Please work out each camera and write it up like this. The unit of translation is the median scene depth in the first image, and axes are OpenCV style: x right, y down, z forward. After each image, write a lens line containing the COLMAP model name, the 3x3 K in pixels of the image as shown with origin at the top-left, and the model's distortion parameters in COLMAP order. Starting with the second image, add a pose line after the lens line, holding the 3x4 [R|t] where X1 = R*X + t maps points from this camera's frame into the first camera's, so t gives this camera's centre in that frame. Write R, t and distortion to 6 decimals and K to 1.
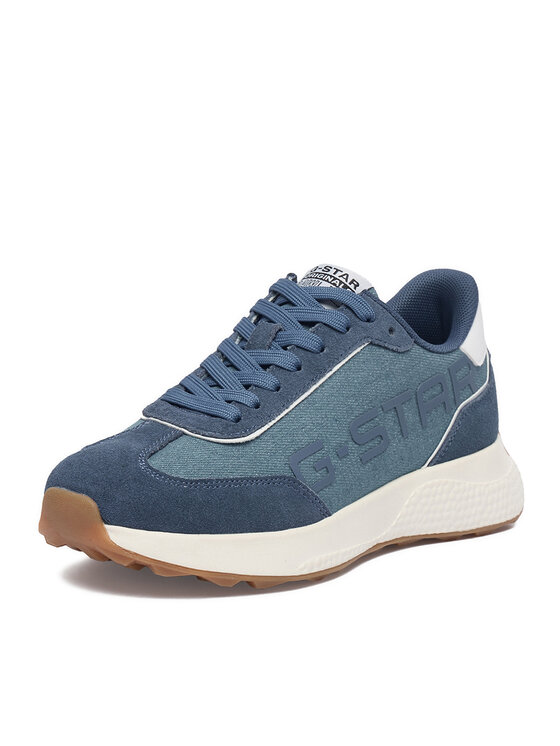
lens RADIAL K [[1838.1, 0, 280.0], [0, 1838.1, 373.0], [0, 0, 1]] dist [0.015889, 0.050261]
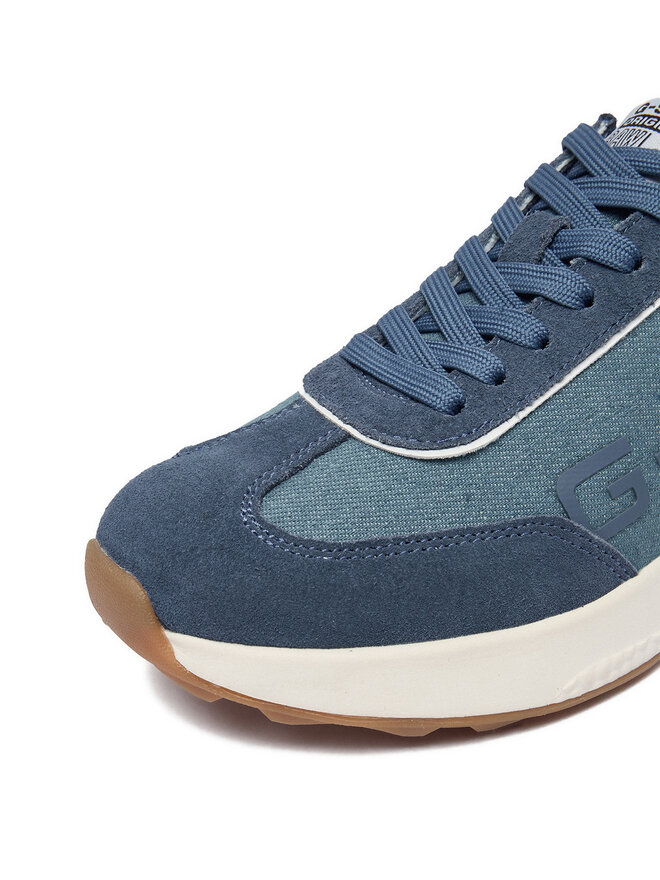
lens RADIAL K [[1260.6, 0, 330.0], [0, 1260.6, 440.0], [0, 0, 1]] dist [-0.039063, -0.036063]
pose [[0.956486, 0.045960, -0.288134, 0.046689], [0.014733, 0.978649, 0.205009, -0.040369], [0.291405, -0.200334, 0.935388, 0.641983]]
